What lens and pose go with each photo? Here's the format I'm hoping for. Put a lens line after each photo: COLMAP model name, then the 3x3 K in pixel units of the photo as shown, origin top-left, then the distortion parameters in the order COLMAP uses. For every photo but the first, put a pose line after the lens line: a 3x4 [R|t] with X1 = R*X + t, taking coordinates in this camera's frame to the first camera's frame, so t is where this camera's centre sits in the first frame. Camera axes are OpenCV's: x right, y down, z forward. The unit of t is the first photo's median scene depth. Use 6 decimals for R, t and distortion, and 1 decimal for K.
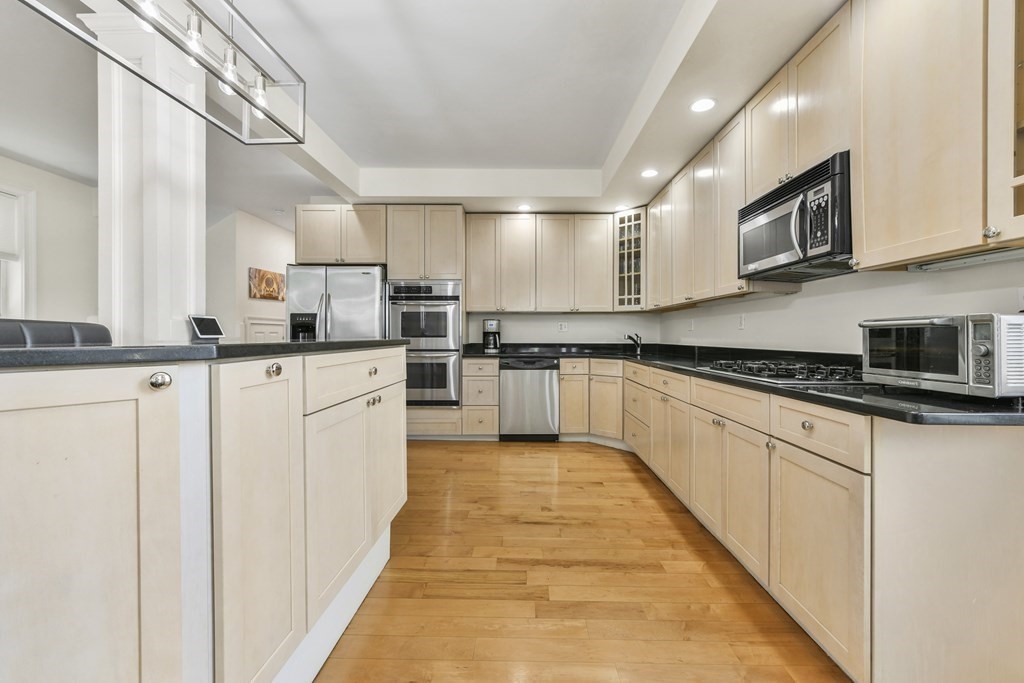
lens RADIAL K [[400.4, 0, 512.0], [0, 400.4, 341.5], [0, 0, 1]] dist [-0.010063, 0.004919]
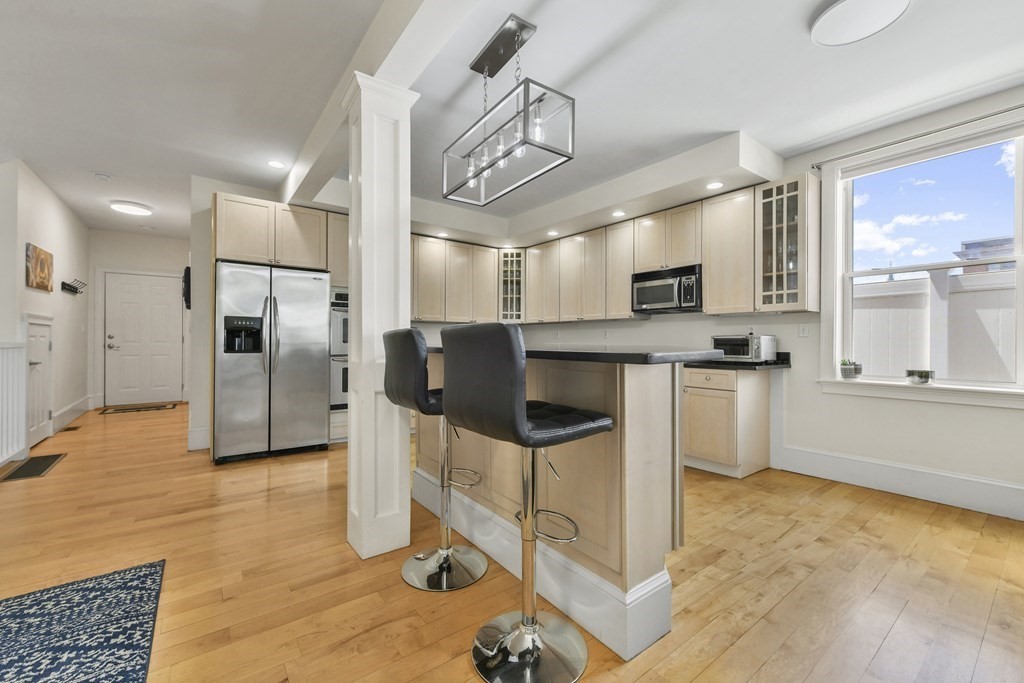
lens RADIAL K [[400.4, 0, 512.0], [0, 400.4, 341.5], [0, 0, 1]] dist [-0.010063, 0.004919]
pose [[0.803356, 0.001731, 0.595496, -0.528480], [0.006649, 0.999907, -0.011876, 0.001063], [-0.595462, 0.013501, 0.803270, -0.085090]]
